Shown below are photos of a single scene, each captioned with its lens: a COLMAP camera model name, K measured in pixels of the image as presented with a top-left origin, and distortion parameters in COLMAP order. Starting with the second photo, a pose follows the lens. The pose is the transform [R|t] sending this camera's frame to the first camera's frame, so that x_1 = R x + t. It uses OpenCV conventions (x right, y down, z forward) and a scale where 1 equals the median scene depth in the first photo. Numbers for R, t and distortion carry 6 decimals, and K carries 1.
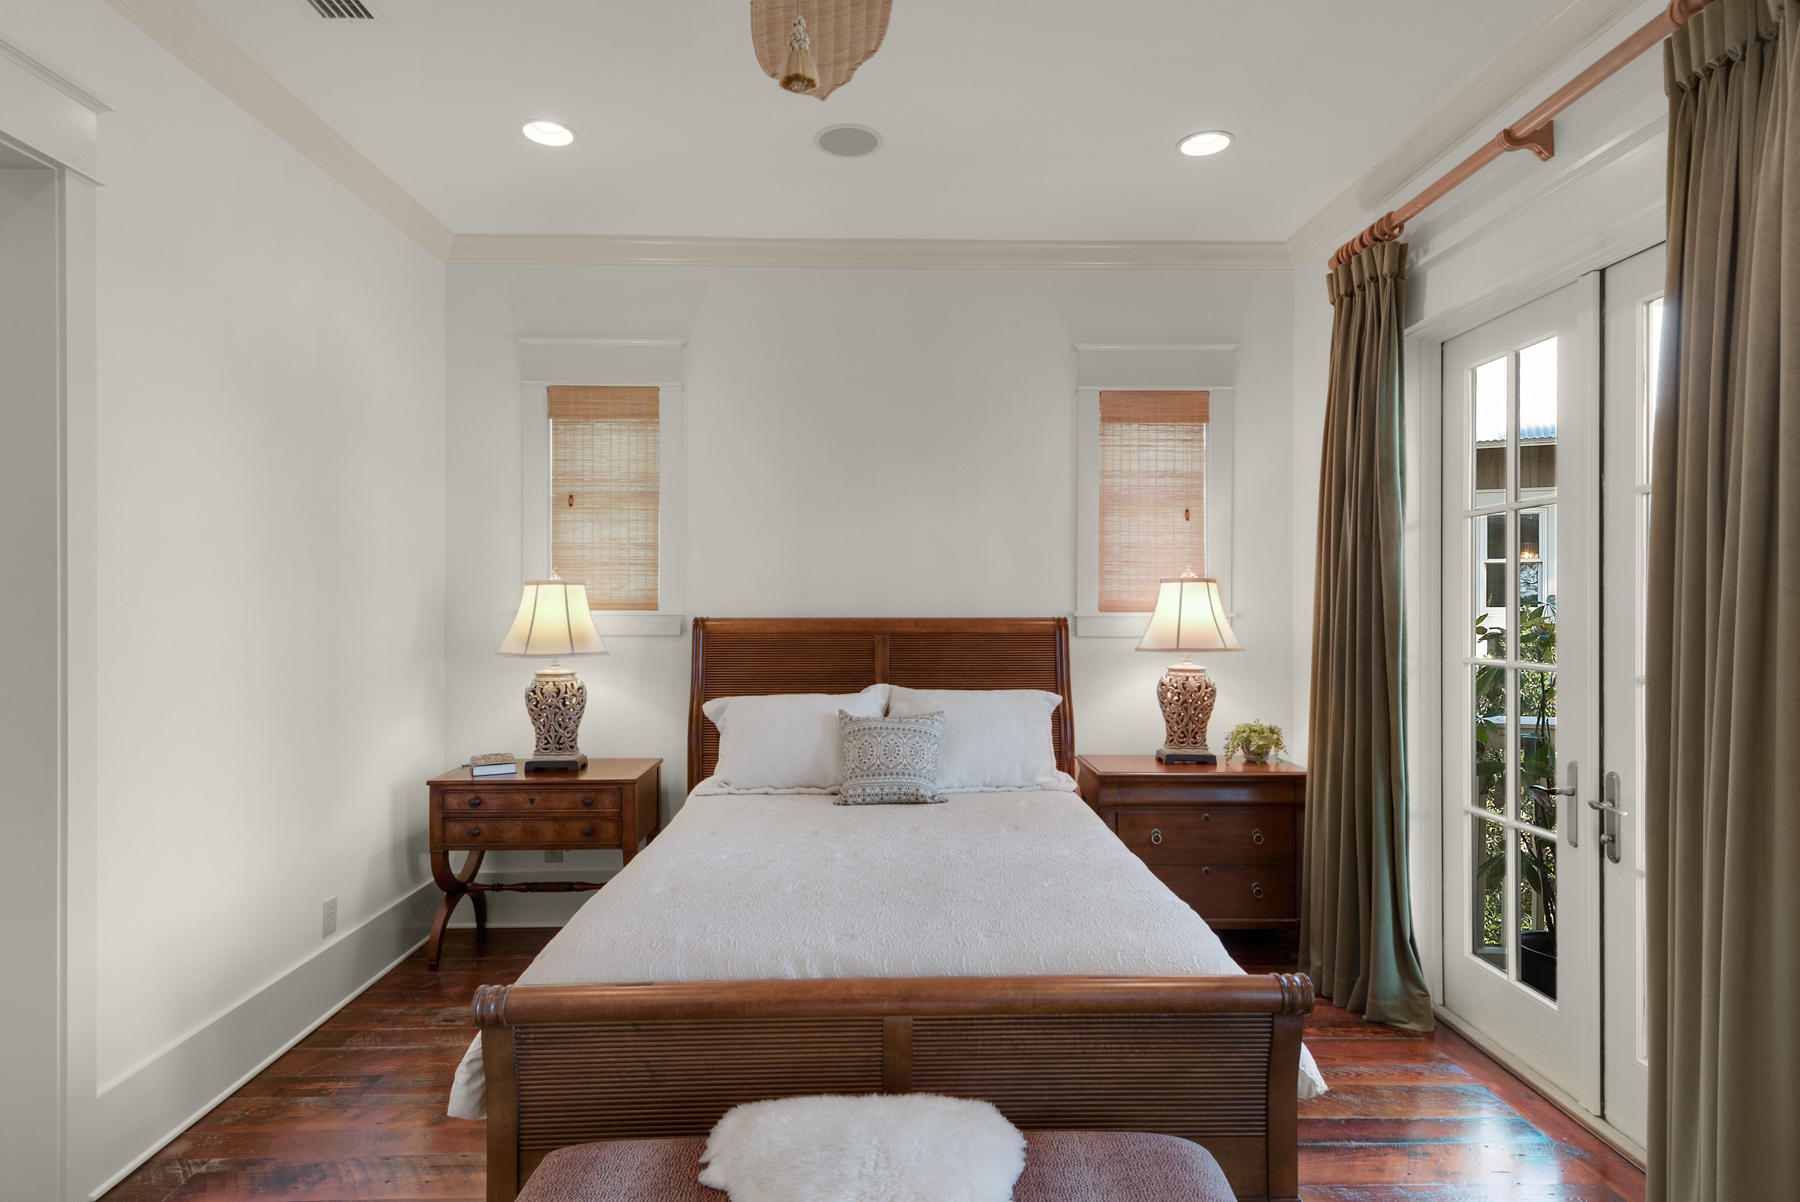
lens RADIAL K [[927.9, 0, 900.0], [0, 927.9, 601.0], [0, 0, 1]] dist [0.002219, 0.000492]
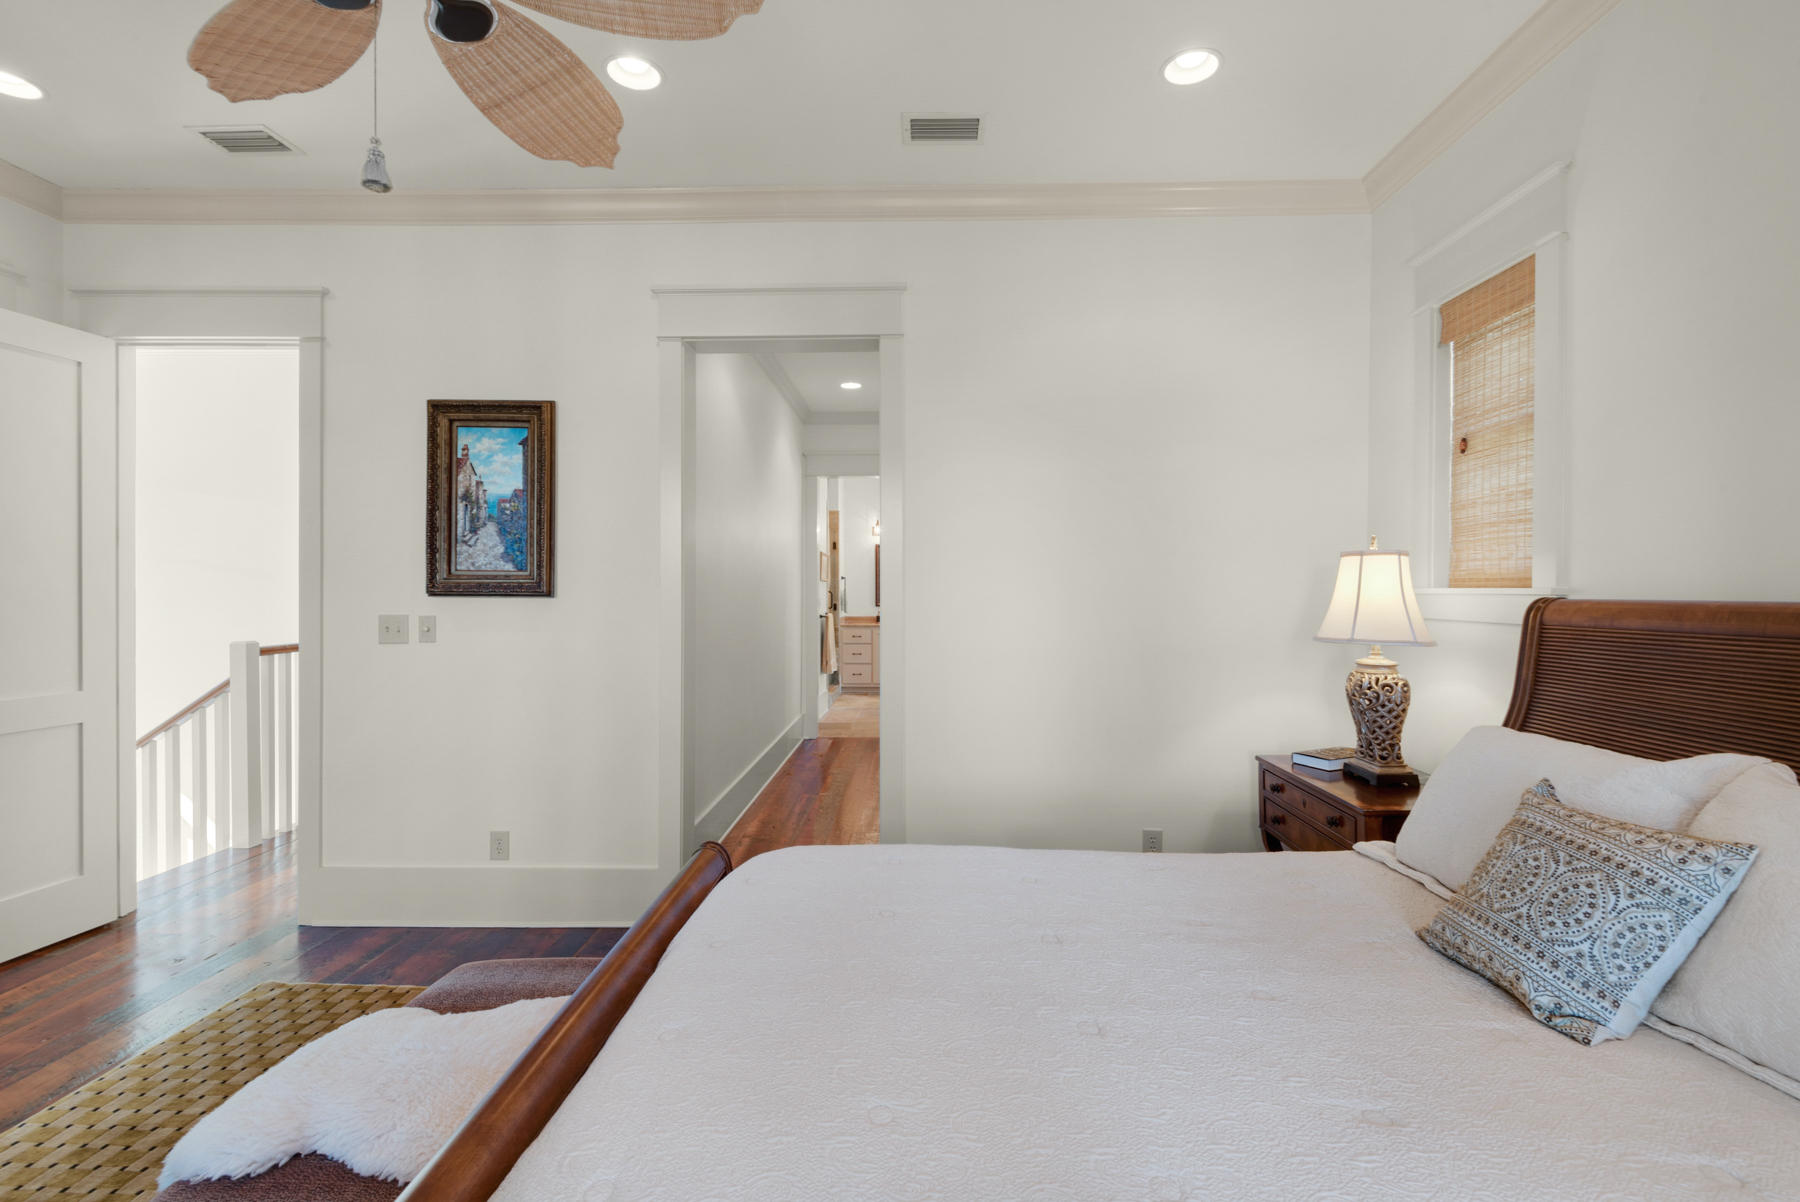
lens RADIAL K [[809.6, 0, 900.0], [0, 809.6, 601.0], [0, 0, 1]] dist [-0.002060, -0.000314]
pose [[-0.042111, 0.017888, -0.998953, 0.353726], [0.004678, 0.999832, 0.017706, 0.007323], [0.999102, -0.003927, -0.042188, 0.591035]]
